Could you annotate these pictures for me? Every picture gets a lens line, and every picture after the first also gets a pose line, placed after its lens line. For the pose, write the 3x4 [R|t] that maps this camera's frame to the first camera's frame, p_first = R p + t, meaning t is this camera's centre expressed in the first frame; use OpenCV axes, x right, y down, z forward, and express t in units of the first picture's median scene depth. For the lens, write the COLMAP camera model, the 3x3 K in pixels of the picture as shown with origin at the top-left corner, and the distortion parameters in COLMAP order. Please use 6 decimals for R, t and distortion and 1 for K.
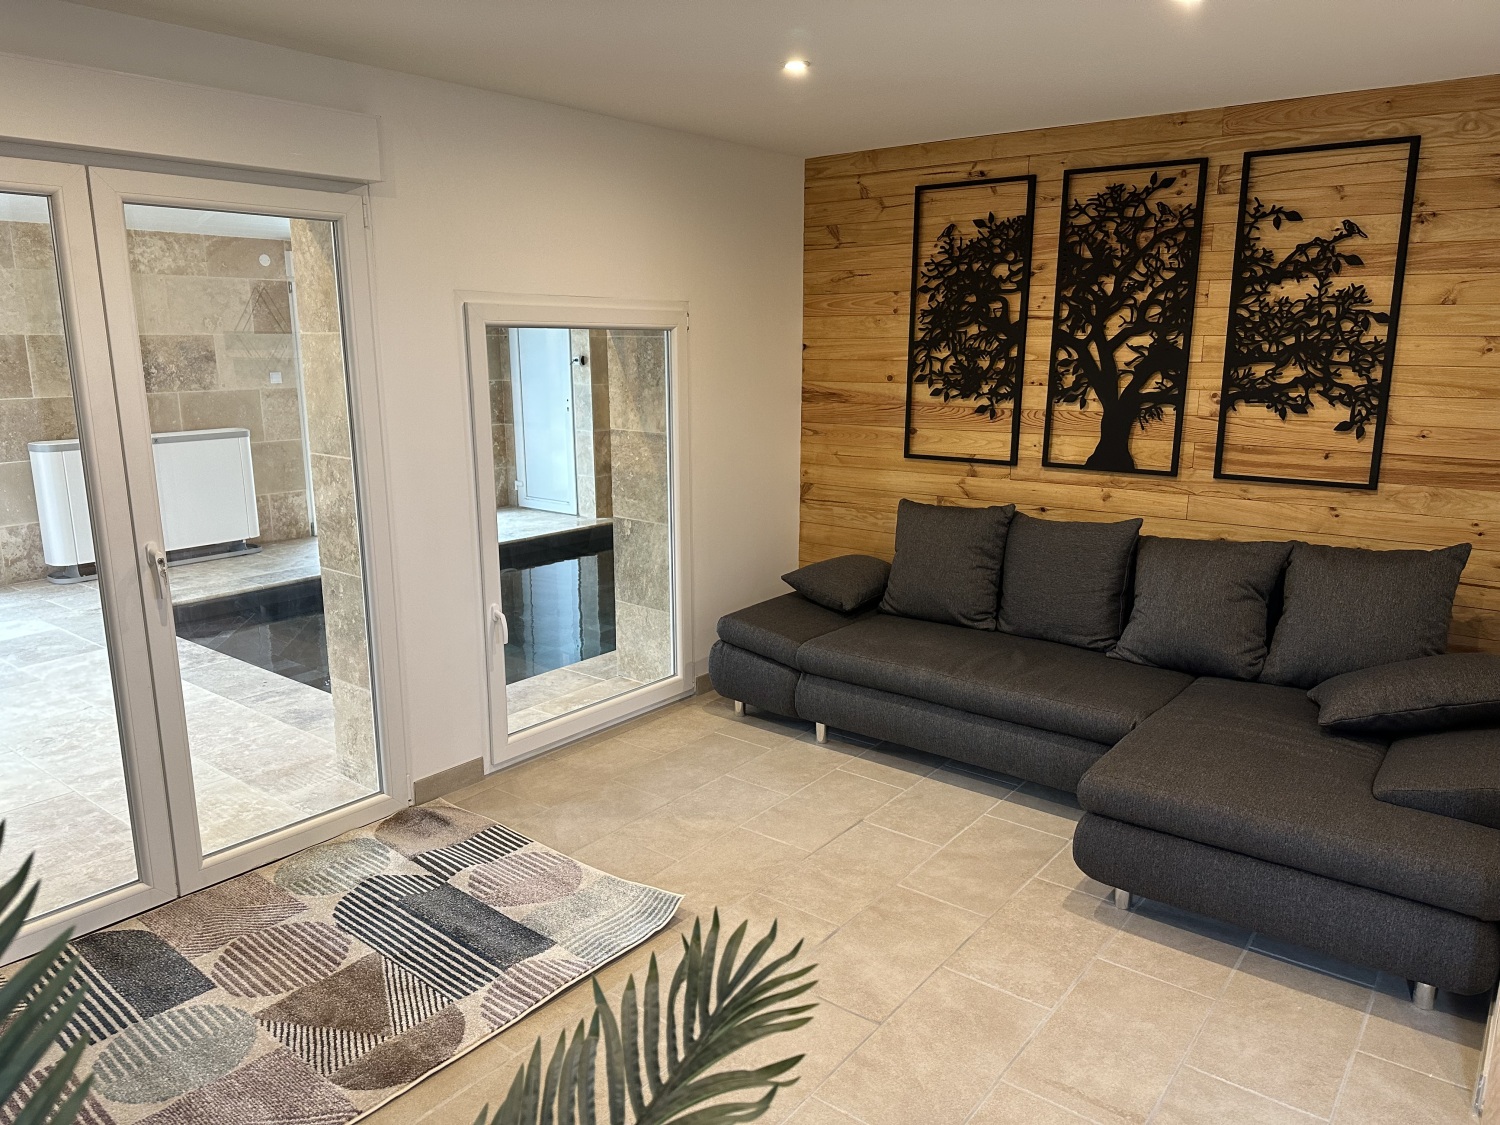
lens RADIAL K [[1048.4, 0, 754.4], [0, 1048.4, 556.5], [0, 0, 1]] dist [0.059186, -0.069459]
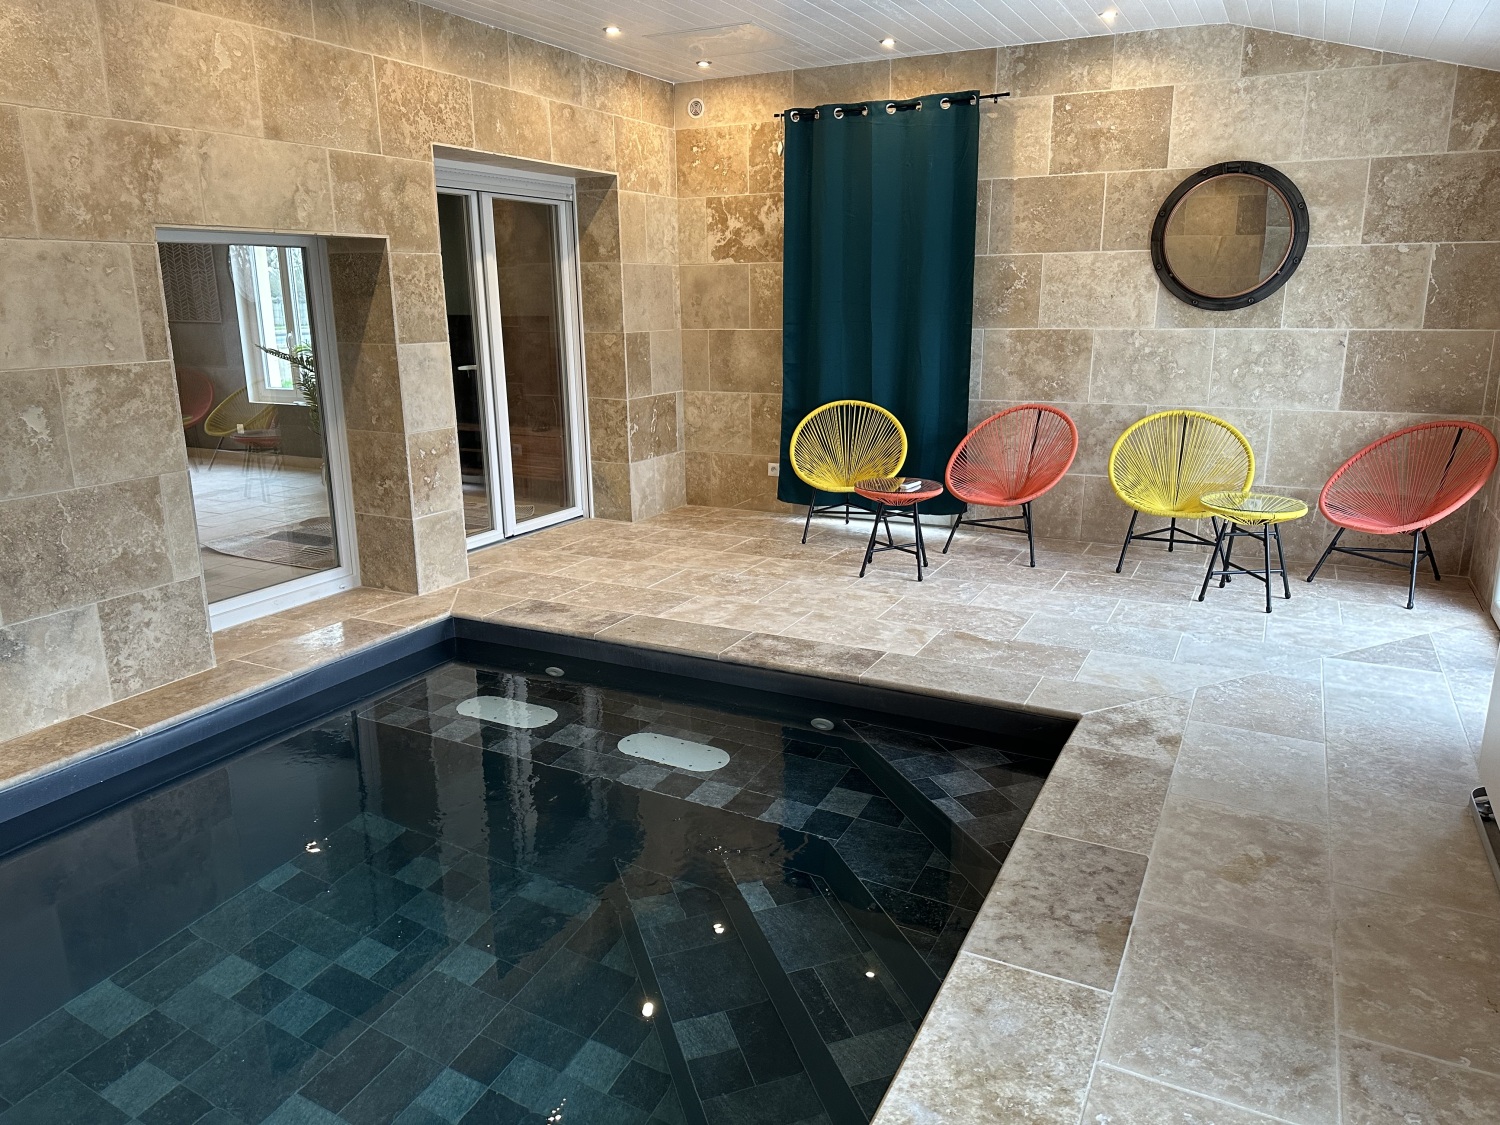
lens RADIAL K [[1048.4, 0, 738.6], [0, 1048.4, 558.1], [0, 0, 1]] dist [0.059186, -0.069459]
pose [[-0.983240, 0.053340, -0.174339, -0.829305], [-0.028115, 0.900445, 0.434060, -0.705281], [0.180136, 0.431686, -0.883854, 3.759604]]
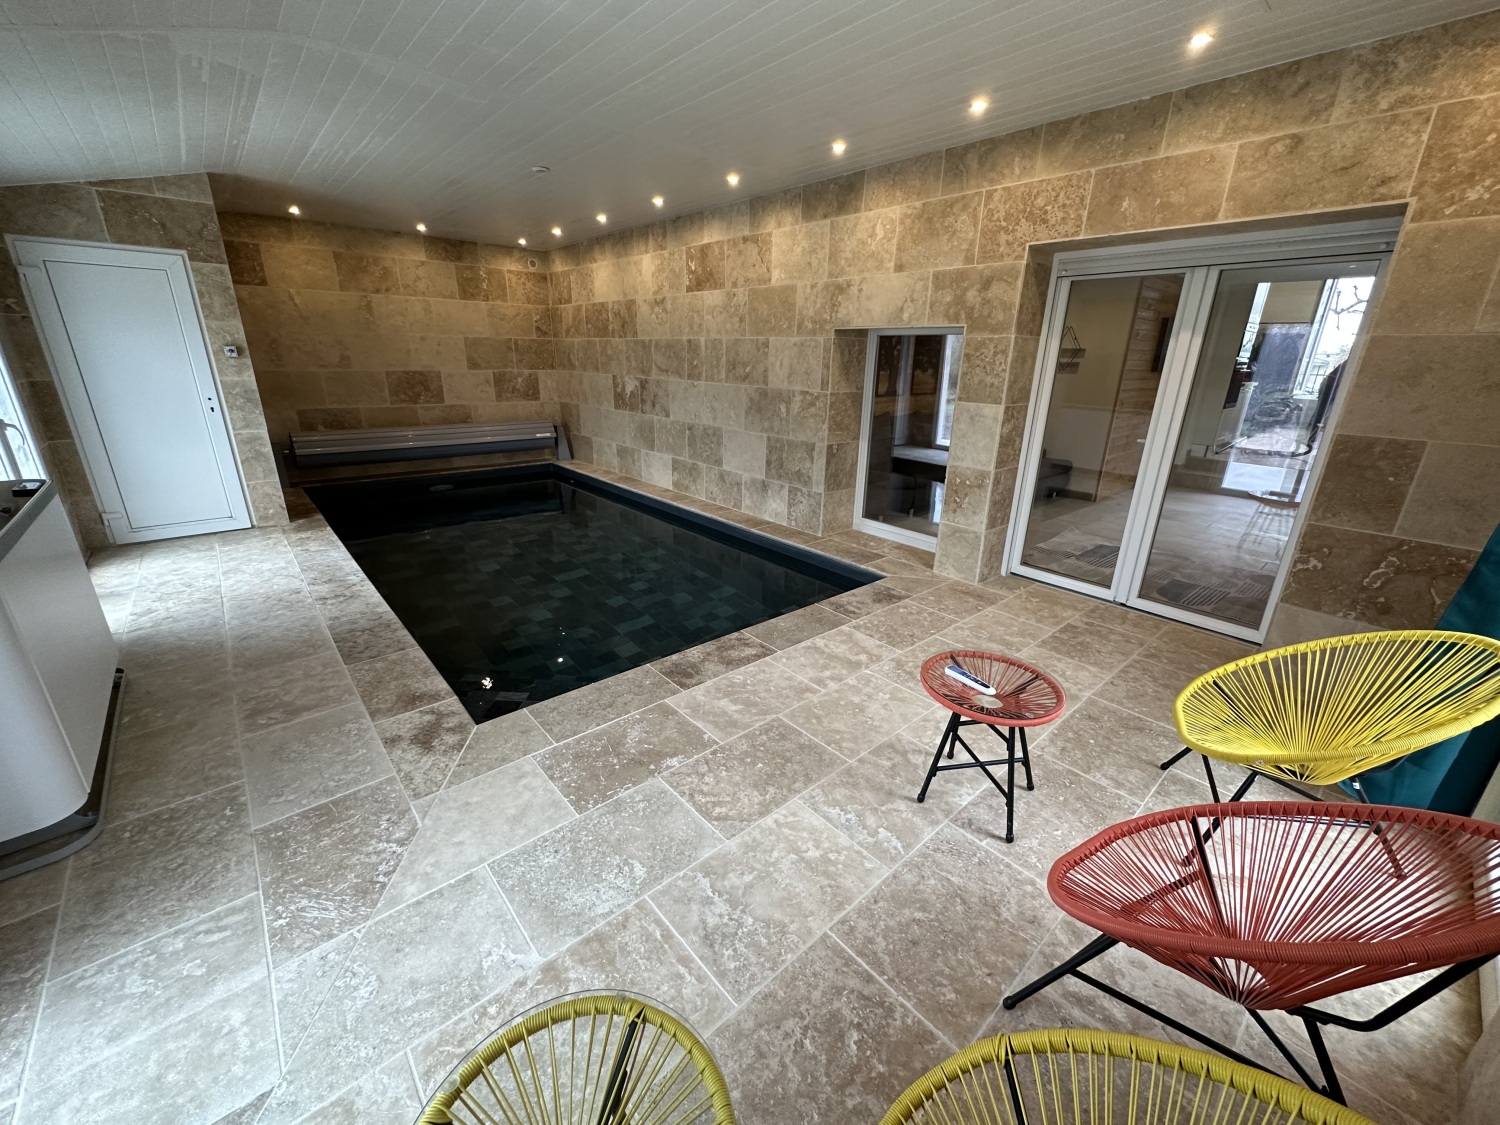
lens RADIAL K [[596.0, 0, 754.4], [0, 596.0, 560.0], [0, 0, 1]] dist [0.000715, -0.000660]
pose [[0.181721, -0.320242, 0.929743, -2.343726], [0.179611, 0.940390, 0.288803, -0.338075], [-0.966808, 0.114511, 0.228408, 1.876476]]
